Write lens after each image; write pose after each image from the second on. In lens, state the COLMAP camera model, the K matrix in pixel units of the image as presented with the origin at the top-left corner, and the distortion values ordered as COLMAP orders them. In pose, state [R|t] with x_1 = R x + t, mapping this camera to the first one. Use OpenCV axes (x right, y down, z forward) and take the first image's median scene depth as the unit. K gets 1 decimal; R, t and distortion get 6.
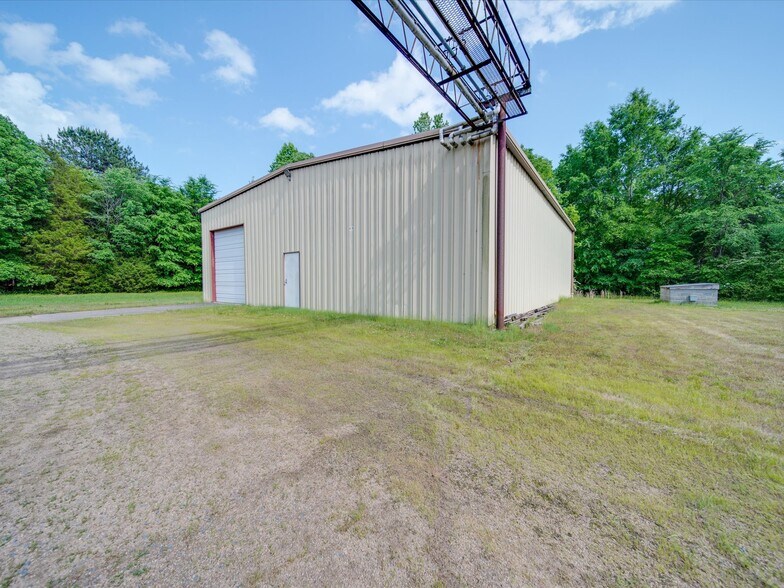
lens RADIAL K [[306.2, 0, 395.5], [0, 306.2, 292.8], [0, 0, 1]] dist [0.000939, 0.000174]
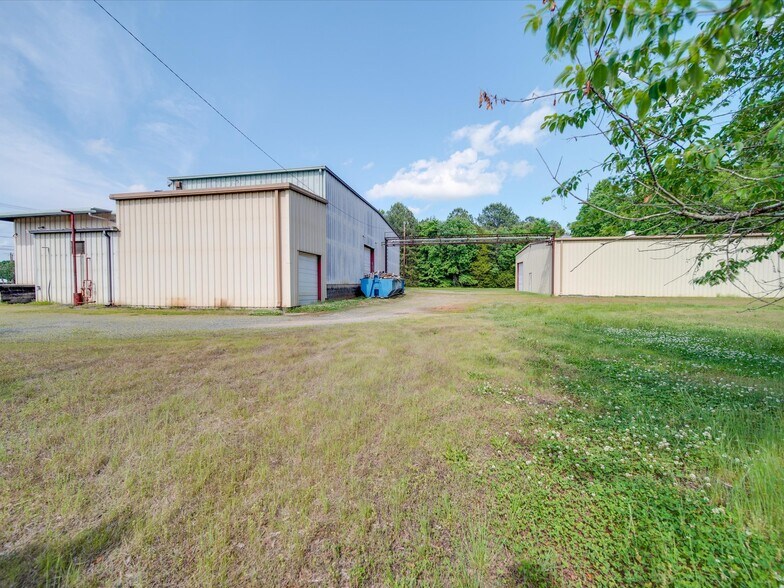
lens RADIAL K [[306.2, 0, 392.5], [0, 306.2, 286.1], [0, 0, 1]] dist [0.000939, 0.000174]
pose [[0.427684, 0.011568, -0.903854, 0.735487], [-0.031741, 0.999494, -0.002227, 0.013665], [0.903371, 0.029642, 0.427834, -0.598238]]
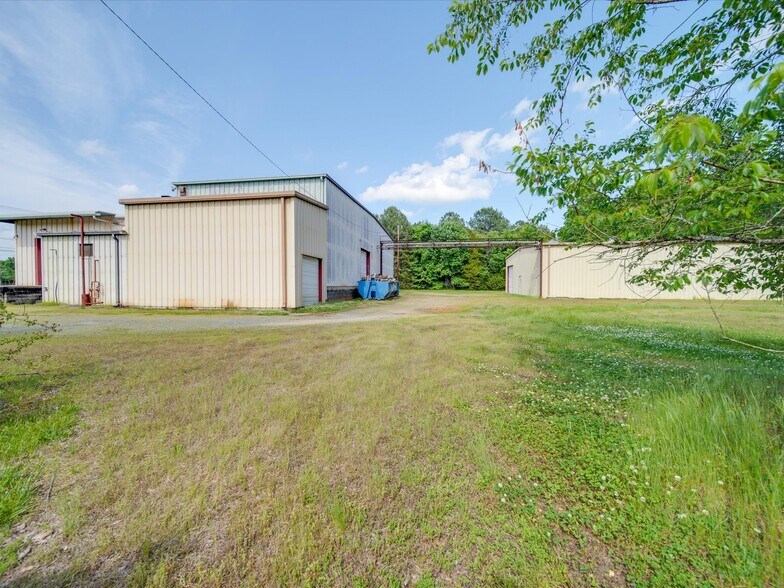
lens RADIAL K [[306.2, 0, 394.0], [0, 306.2, 288.7], [0, 0, 1]] dist [0.000939, 0.000174]
pose [[0.456111, 0.013334, -0.889823, 0.758227], [-0.034278, 0.999409, -0.002594, 0.014552], [0.889262, 0.031685, 0.456299, -0.621316]]
